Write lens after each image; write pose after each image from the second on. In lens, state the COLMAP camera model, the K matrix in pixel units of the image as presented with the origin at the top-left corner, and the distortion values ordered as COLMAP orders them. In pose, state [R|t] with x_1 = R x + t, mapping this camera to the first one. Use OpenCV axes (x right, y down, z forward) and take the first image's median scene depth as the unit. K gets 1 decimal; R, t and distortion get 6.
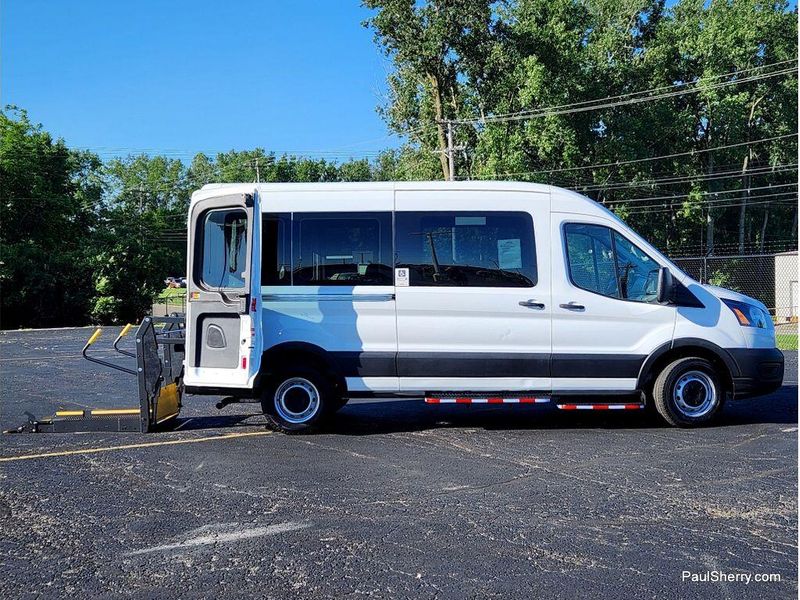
lens RADIAL K [[1186.9, 0, 427.4], [0, 1186.9, 255.8], [0, 0, 1]] dist [0.041499, 0.068905]
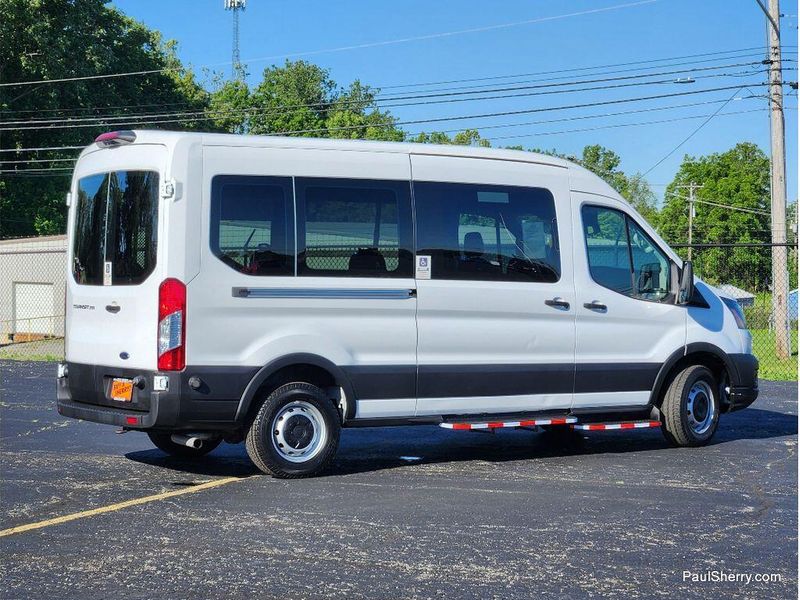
lens RADIAL K [[1805.2, 0, 379.3], [0, 1805.2, 264.5], [0, 0, 1]] dist [-0.511525, 6.164363]
pose [[0.830187, 0.018167, 0.557189, -0.693083], [-0.025240, 0.999669, 0.005013, 0.011224], [-0.556913, -0.018225, 0.830371, 0.050492]]
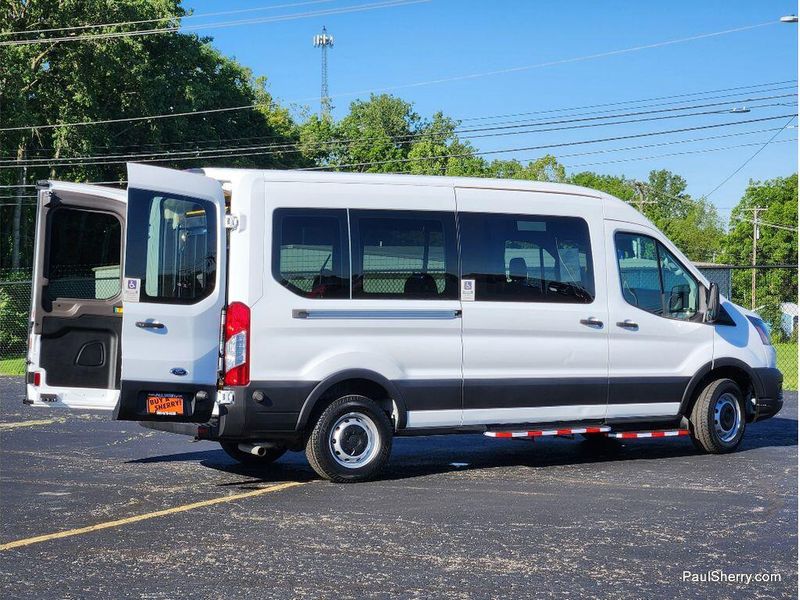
lens RADIAL K [[1701.4, 0, 374.4], [0, 1701.4, 302.3], [0, 0, 1]] dist [-0.486182, 5.395010]
pose [[0.857975, 0.007283, 0.513640, -0.695790], [-0.017883, 0.999717, 0.015697, 0.008980], [-0.513380, -0.022653, 0.857862, 0.002480]]
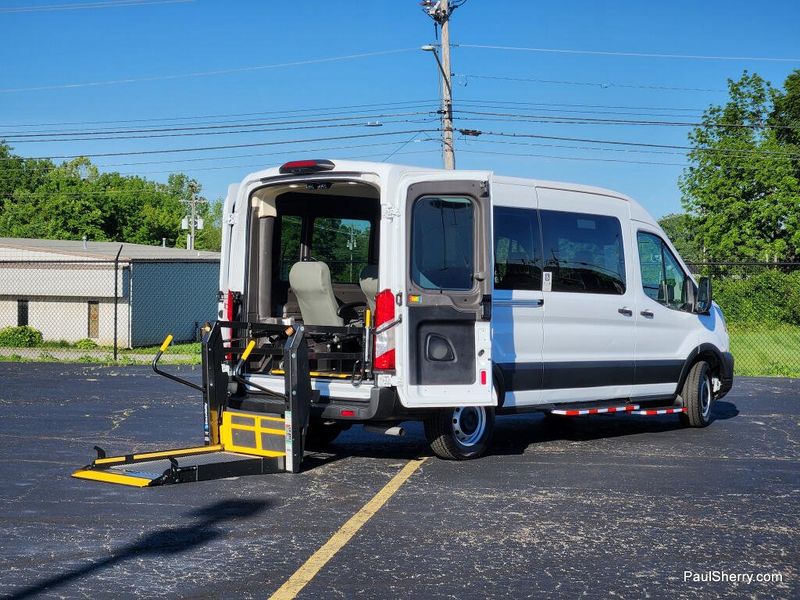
lens RADIAL K [[1509.6, 0, 400.0], [0, 1509.6, 300.0], [0, 0, 1]] dist [-0.053043, 0.001083]
pose [[0.645923, 0.011843, 0.763311, -0.990649], [-0.033850, 0.999341, 0.013139, 0.021002], [-0.762652, -0.034324, 0.645898, 0.329678]]
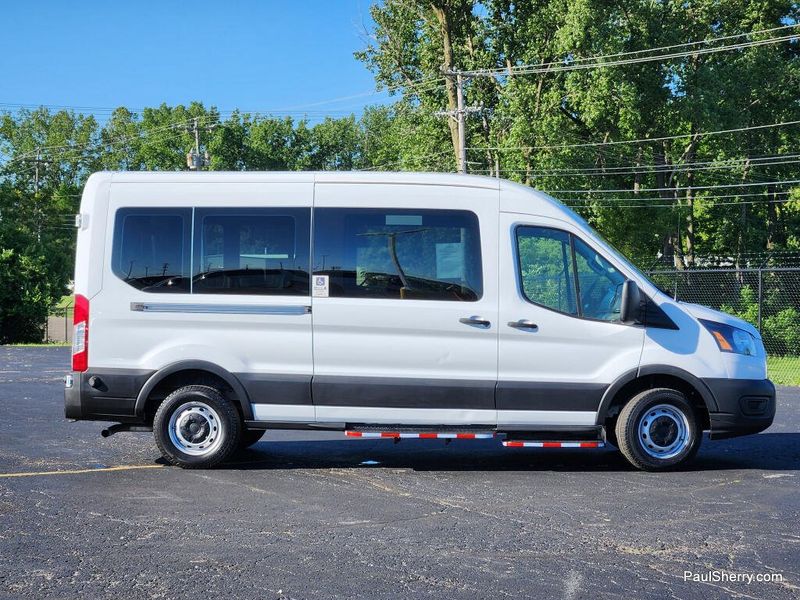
lens RADIAL K [[1701.4, 0, 374.4], [0, 1701.4, 302.3], [0, 0, 1]] dist [-0.486182, 5.395010]
pose [[0.999067, 0.021271, -0.037588, 0.061952], [-0.020260, 0.999428, 0.027066, -0.003702], [0.038142, -0.026279, 0.998927, -0.196125]]
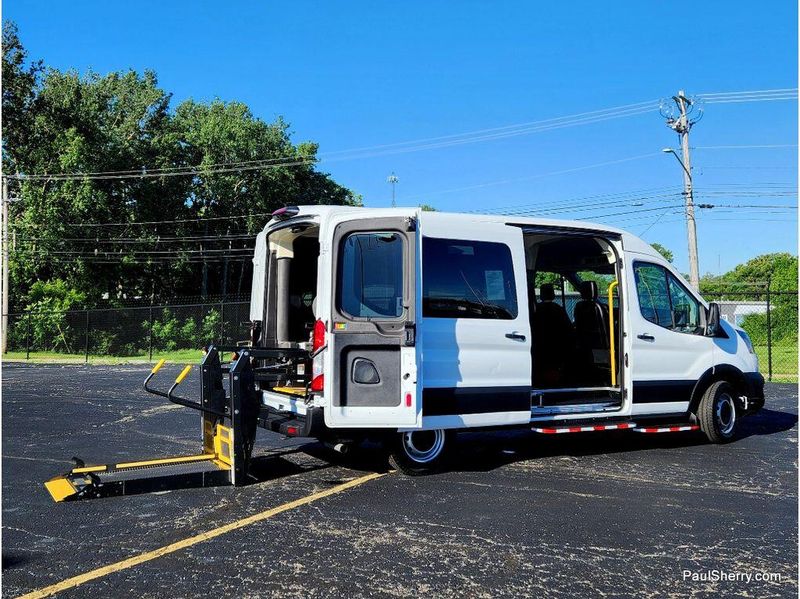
lens RADIAL K [[881.1, 0, 400.6], [0, 881.1, 244.5], [0, 0, 1]] dist [0.161332, -0.333363]
pose [[0.868720, 0.047495, 0.493020, -0.483052], [-0.017811, 0.997744, -0.064735, 0.014473], [-0.494982, 0.047456, 0.867606, 0.391244]]
